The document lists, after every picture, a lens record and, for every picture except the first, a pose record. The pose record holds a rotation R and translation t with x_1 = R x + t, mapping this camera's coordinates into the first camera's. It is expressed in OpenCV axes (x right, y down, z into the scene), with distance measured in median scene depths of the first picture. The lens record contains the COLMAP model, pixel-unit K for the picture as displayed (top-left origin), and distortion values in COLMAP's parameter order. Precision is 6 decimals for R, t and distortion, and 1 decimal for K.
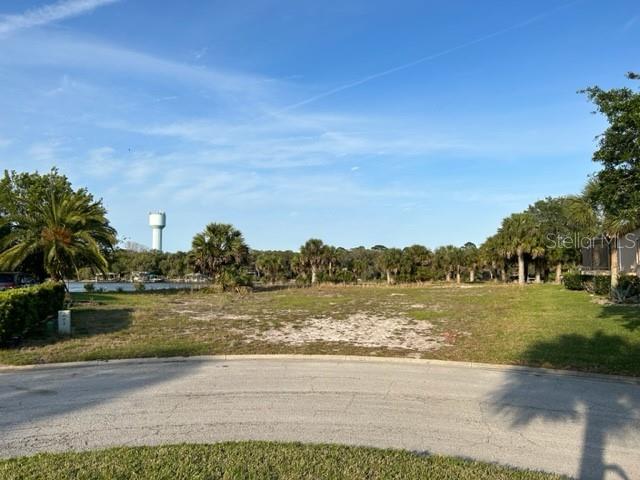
lens RADIAL K [[475.9, 0, 320.0], [0, 475.9, 240.0], [0, 0, 1]] dist [0.076815, -0.207119]
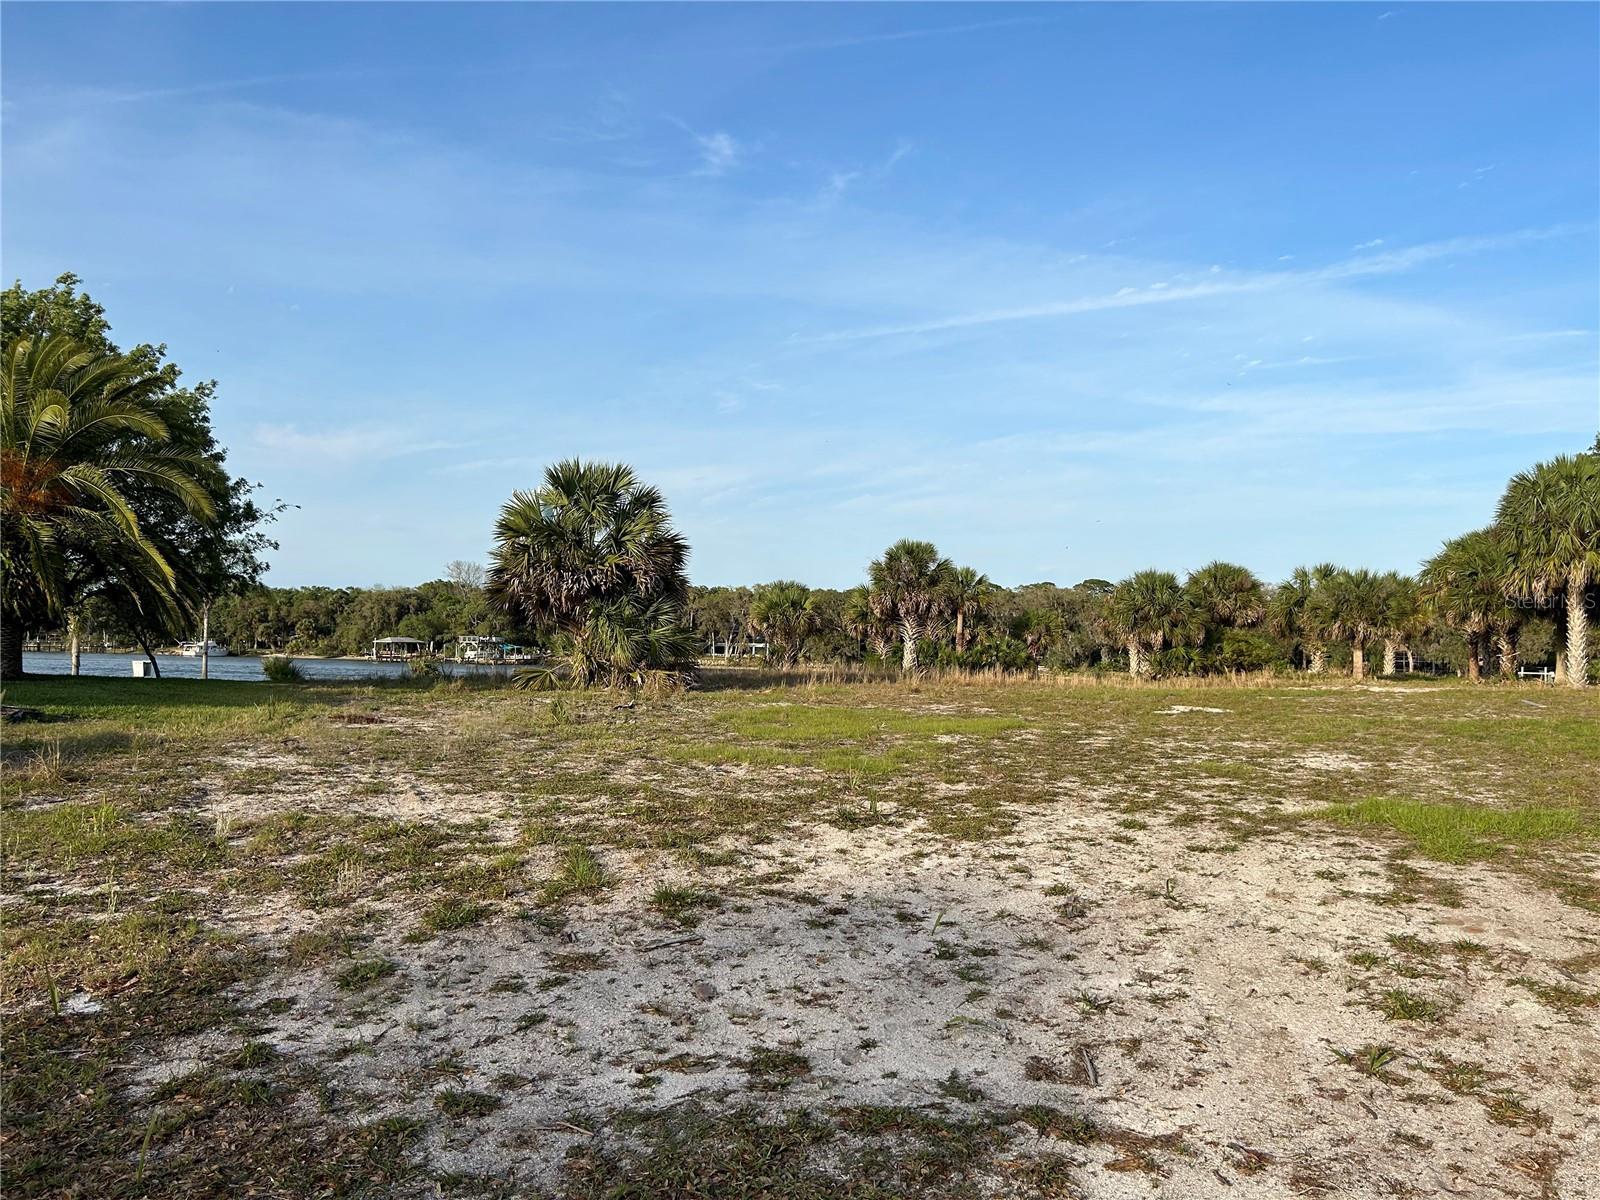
lens RADIAL K [[1189.8, 0, 800.0], [0, 1189.8, 600.0], [0, 0, 1]] dist [0.076815, -0.207119]
pose [[0.993160, 0.014136, -0.115901, 0.008804], [-0.011021, 0.999562, 0.027469, 0.019321], [0.116238, -0.026004, 0.992881, 0.162261]]
